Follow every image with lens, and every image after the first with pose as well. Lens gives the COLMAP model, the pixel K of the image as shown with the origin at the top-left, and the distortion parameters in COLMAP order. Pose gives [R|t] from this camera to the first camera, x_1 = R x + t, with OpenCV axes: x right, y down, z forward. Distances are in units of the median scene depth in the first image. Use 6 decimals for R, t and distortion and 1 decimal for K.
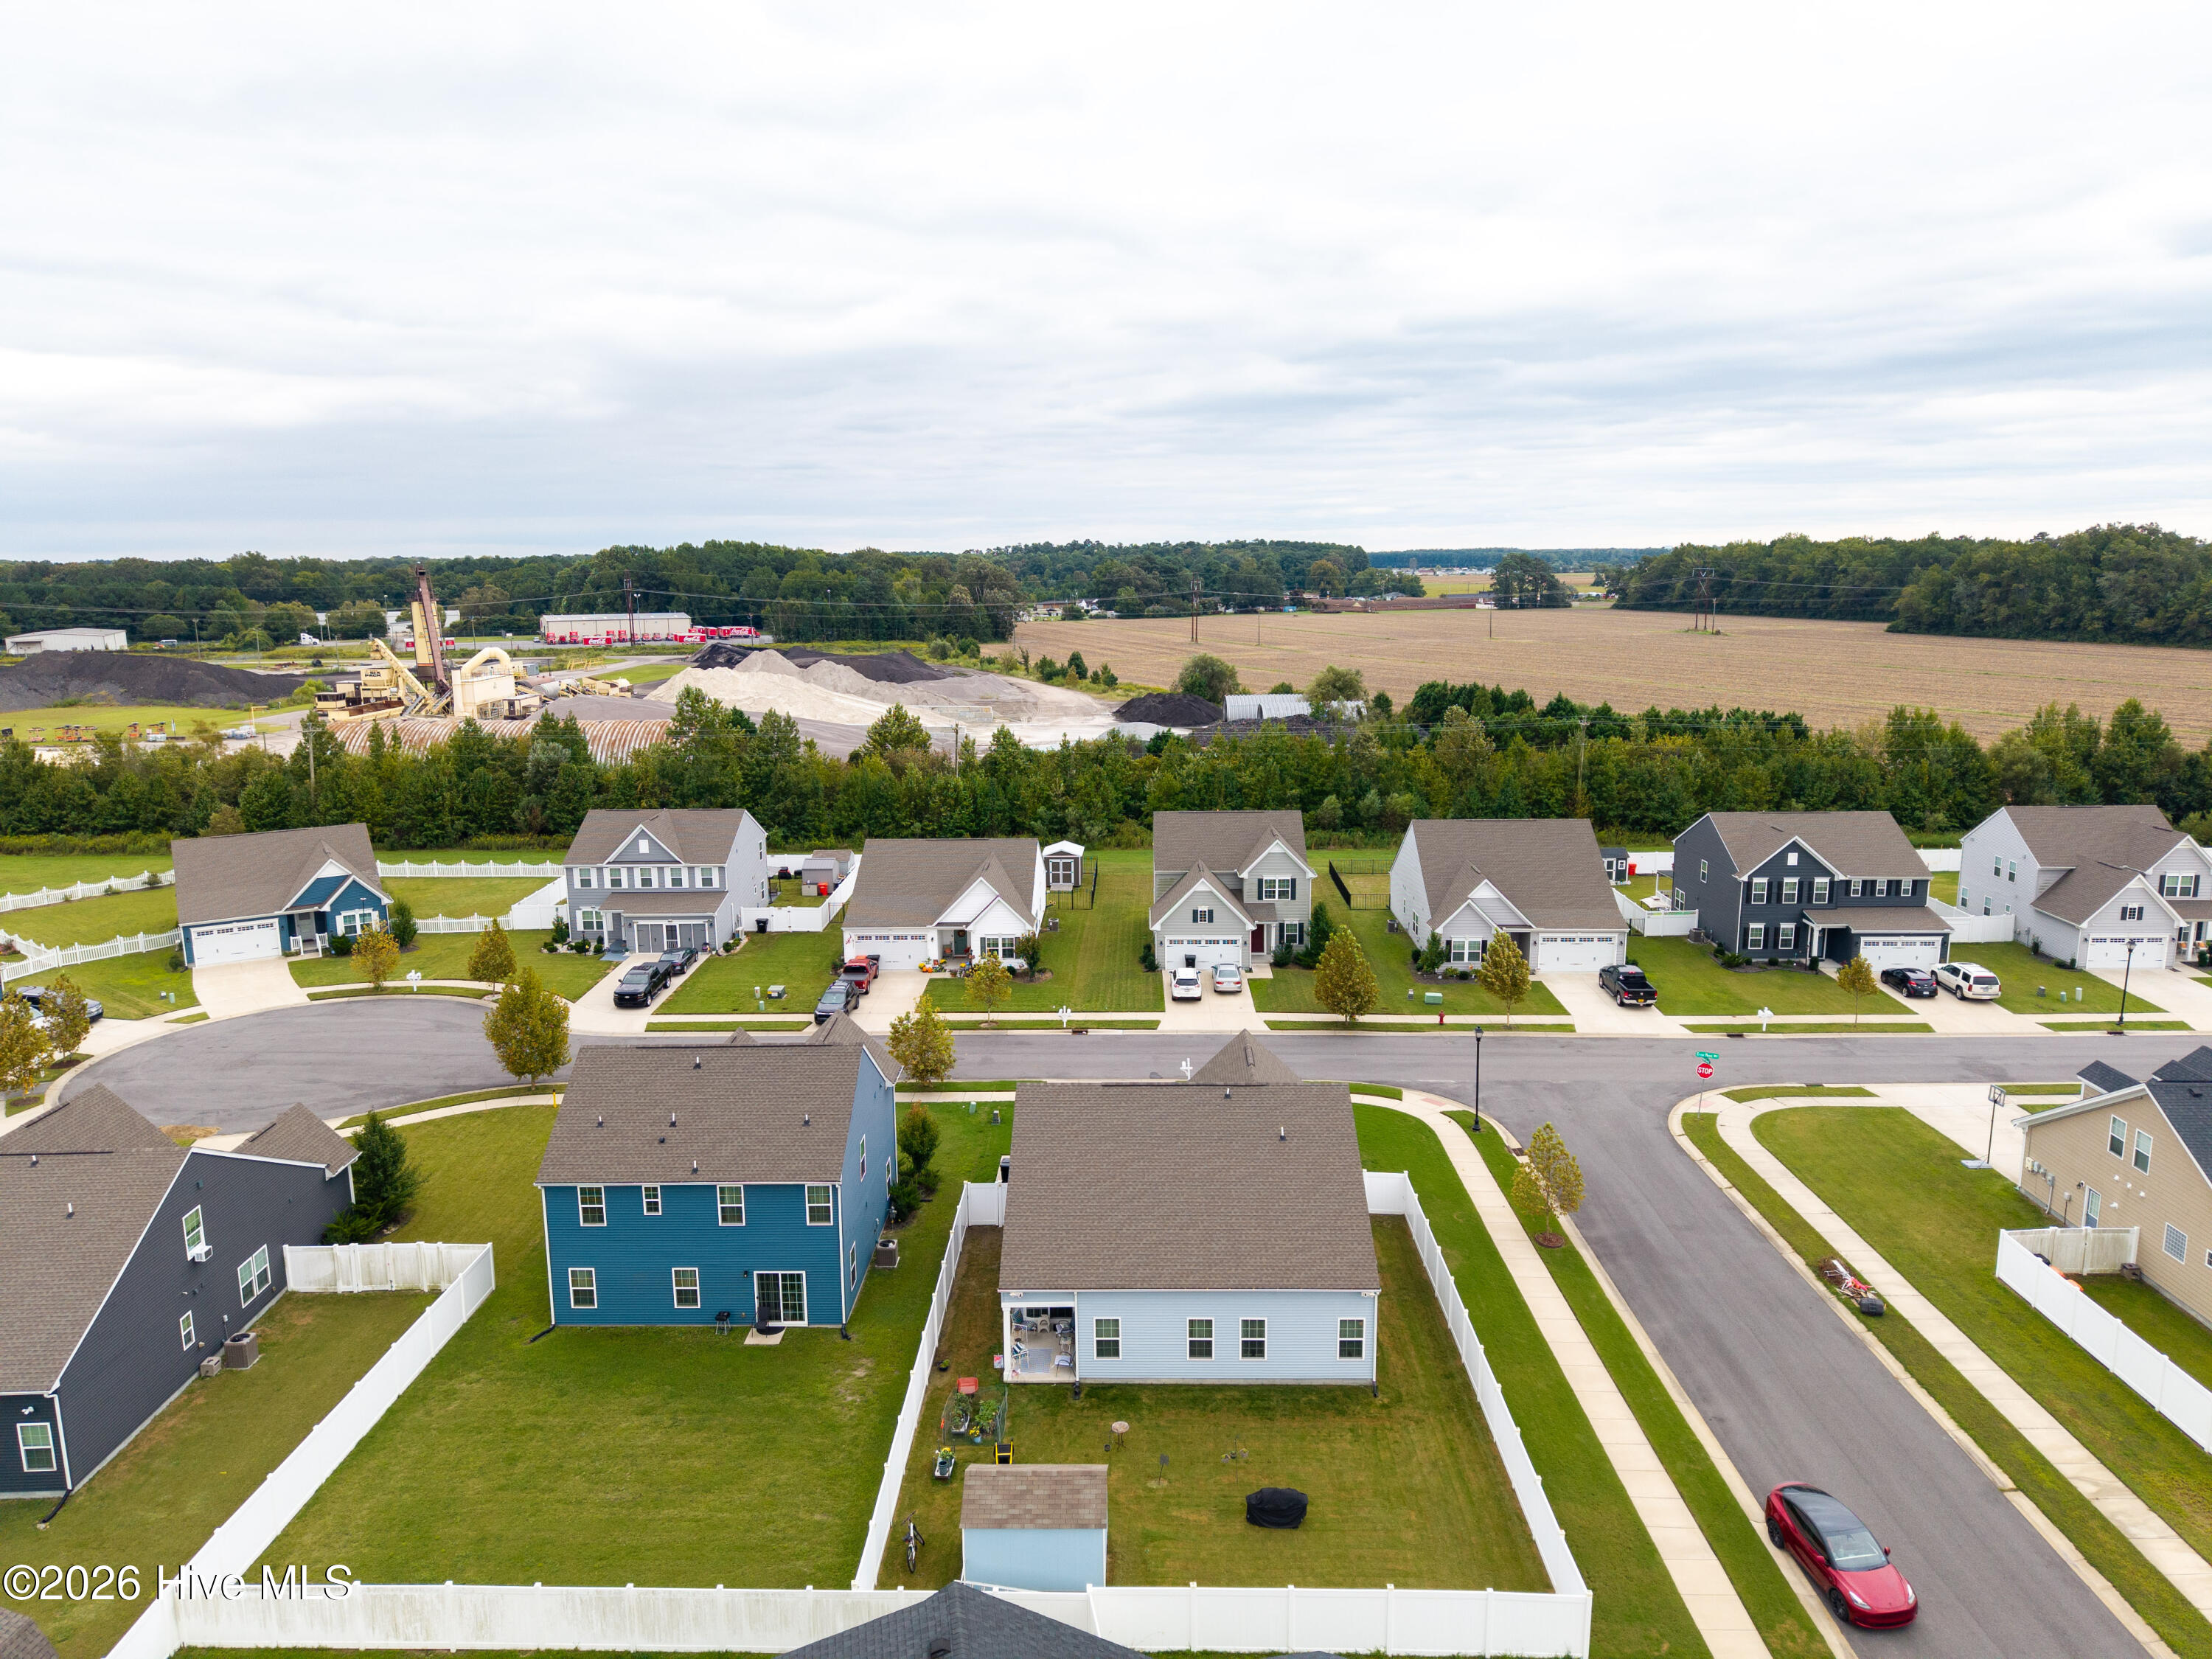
lens RADIAL K [[1473.6, 0, 1109.3], [0, 1473.6, 815.3], [0, 0, 1]] dist [0.064267, -0.074885]
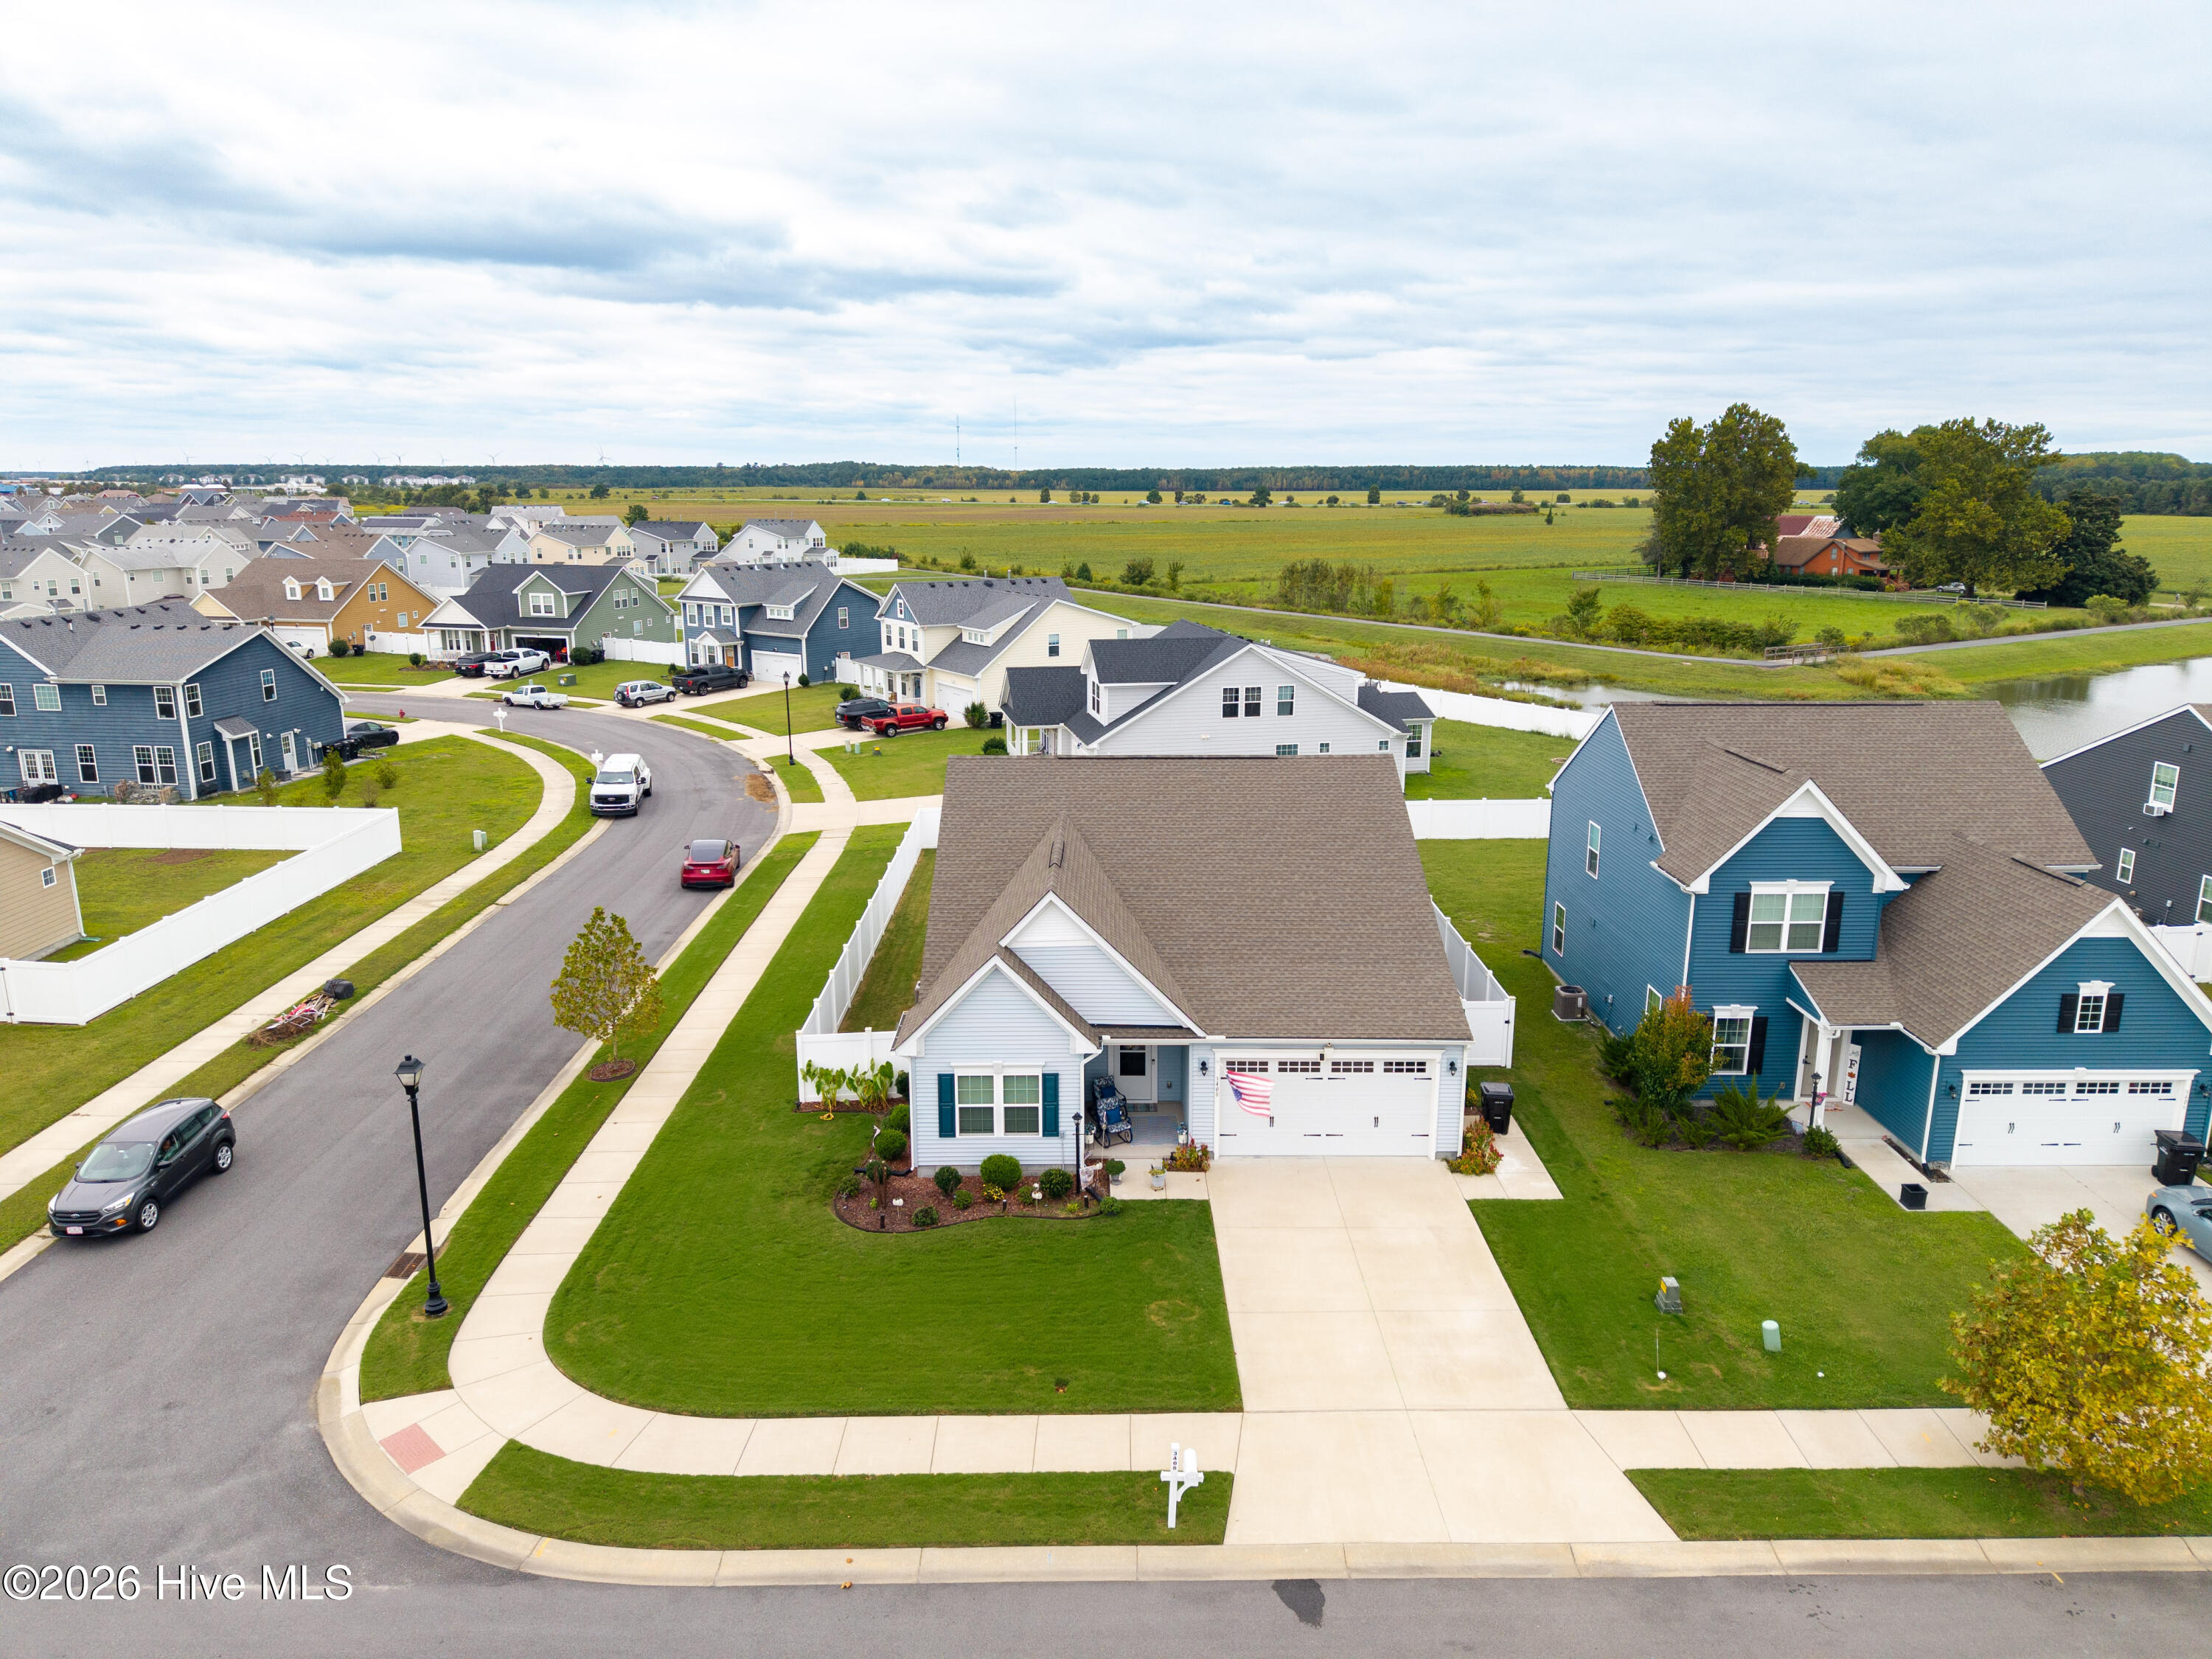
lens RADIAL K [[1473.6, 0, 1109.3], [0, 1473.6, 815.3], [0, 0, 1]] dist [0.064267, -0.074885]
pose [[-0.999469, 0.012685, -0.030019, 0.057472], [0.000056, 0.921797, 0.387673, -0.044926], [0.032589, 0.387465, -0.921308, 0.954049]]
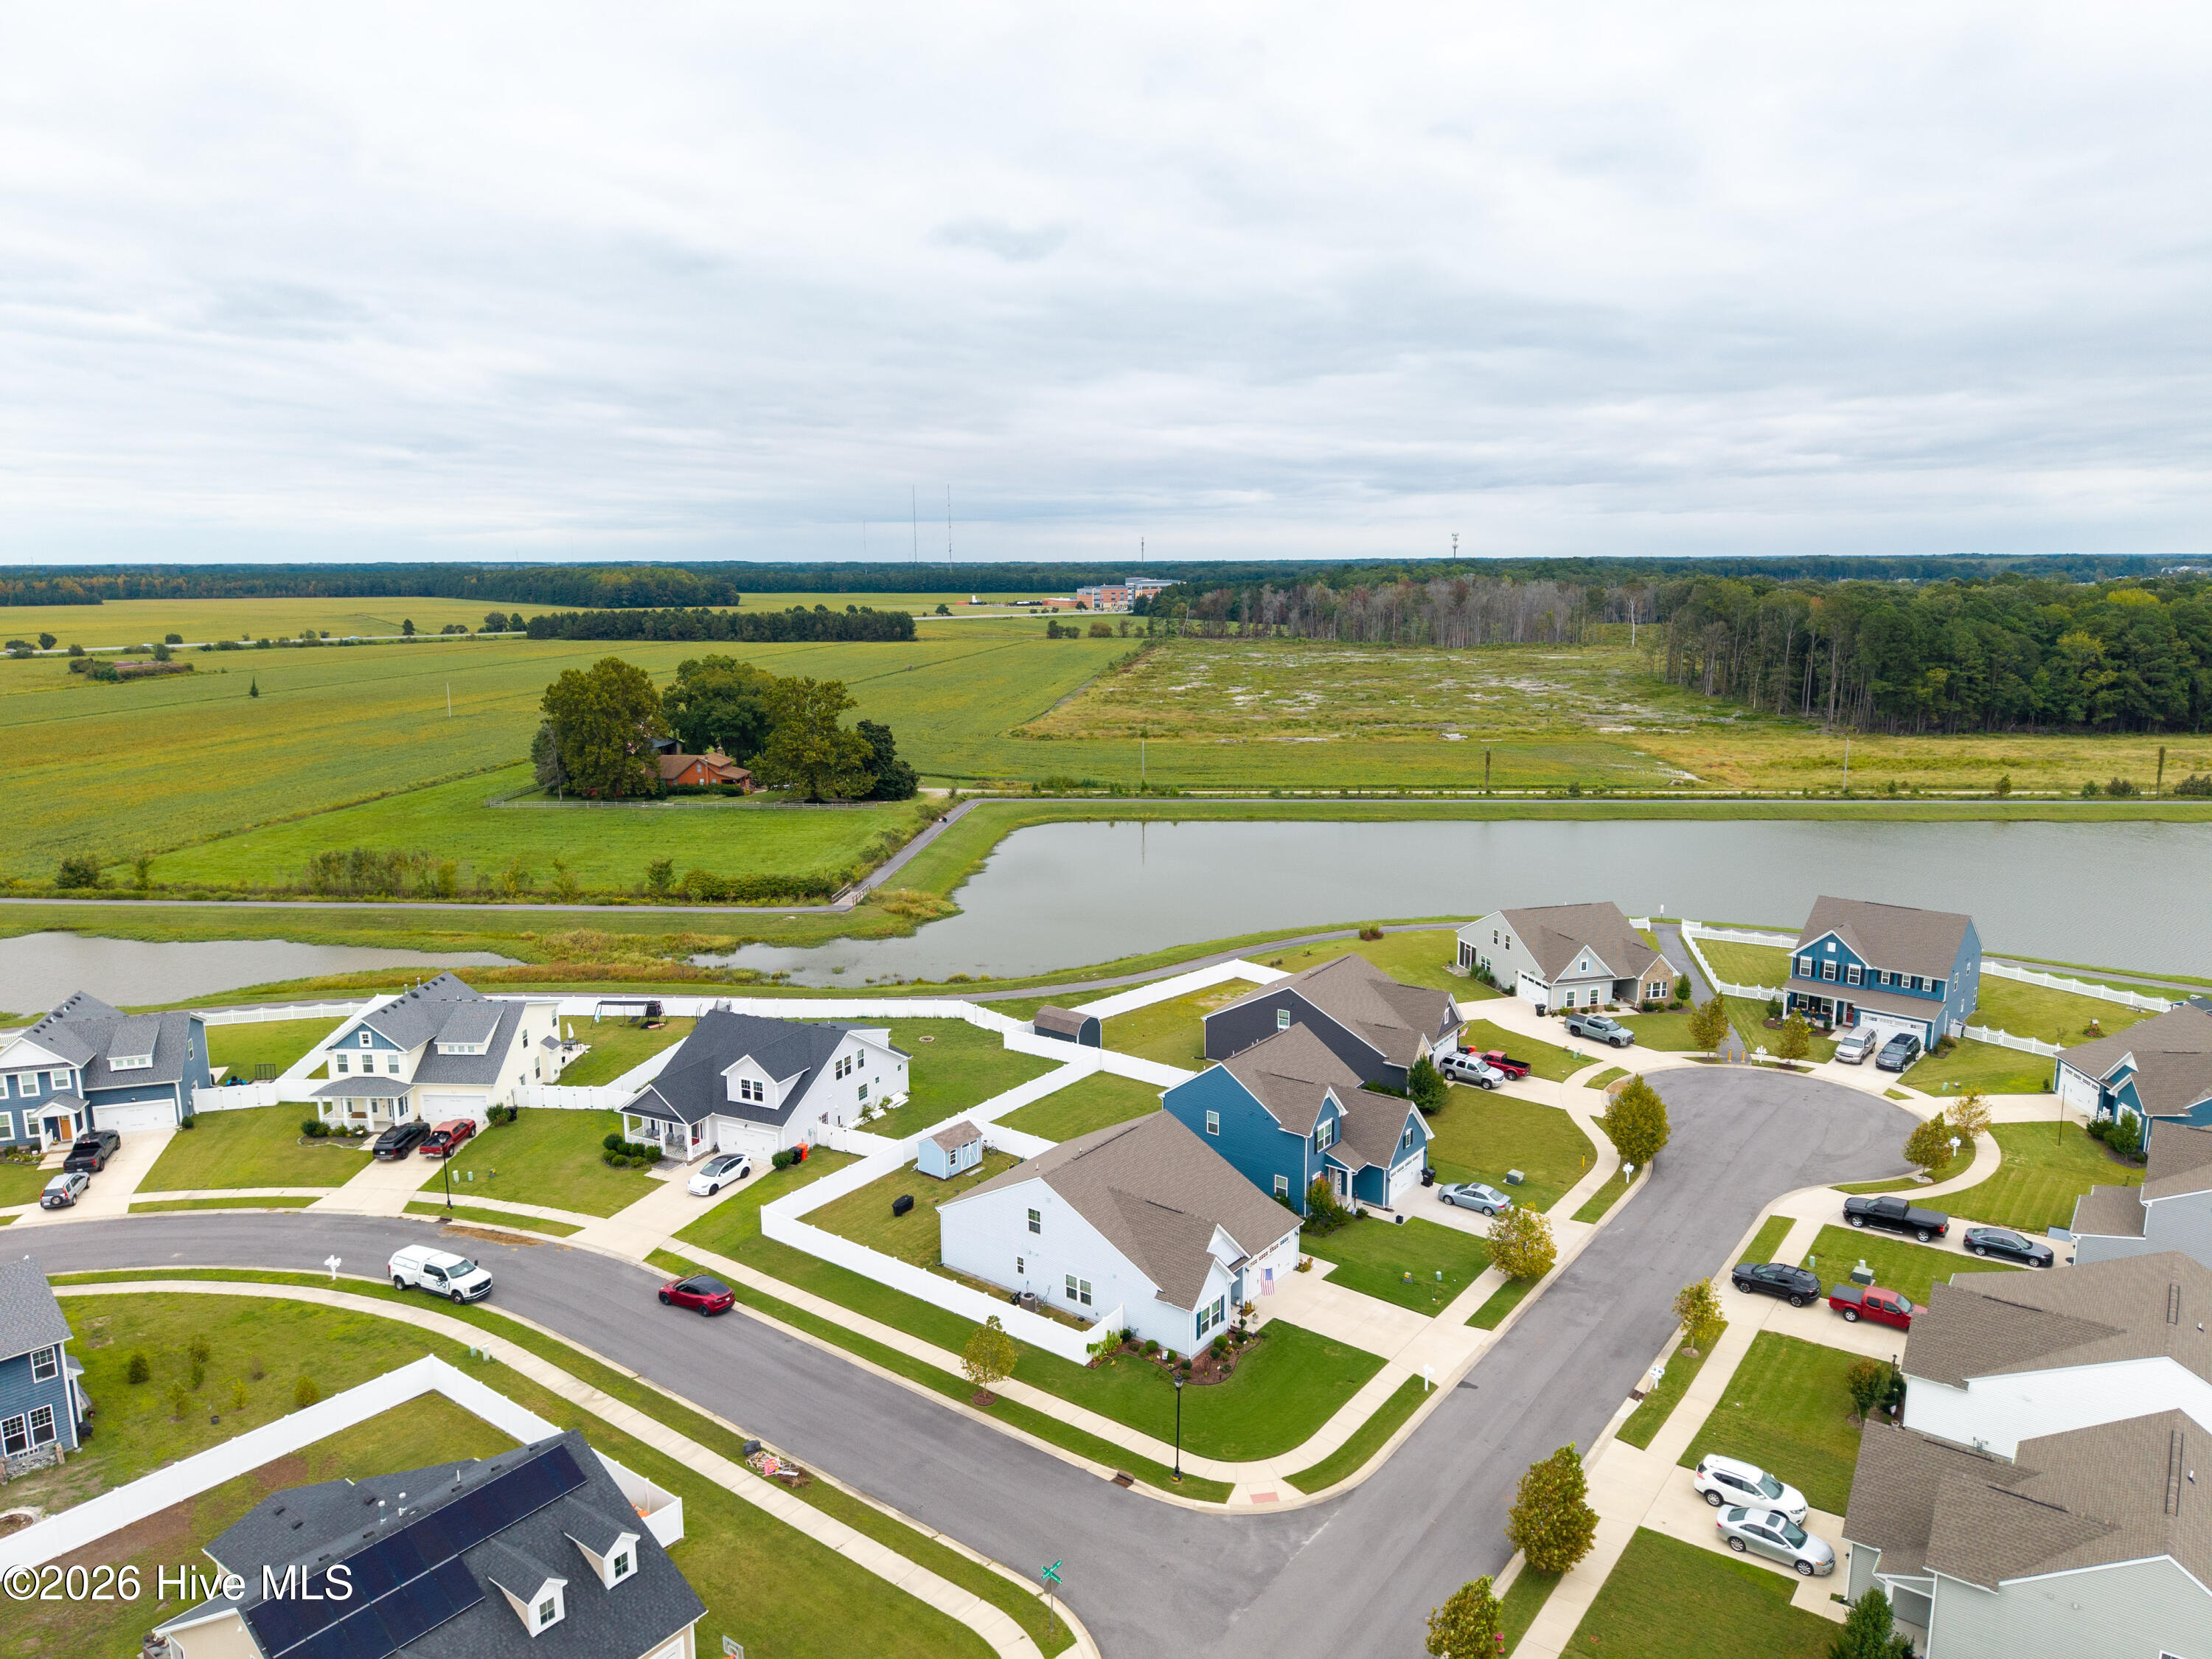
lens RADIAL K [[1458.2, 0, 1107.6], [0, 1458.2, 885.0], [0, 0, 1]] dist [0.050240, -0.064149]
pose [[-0.581335, 0.188555, -0.791516, 0.688685], [-0.130903, 0.938434, 0.319697, -0.321770], [0.803066, 0.289462, -0.520862, 0.974341]]
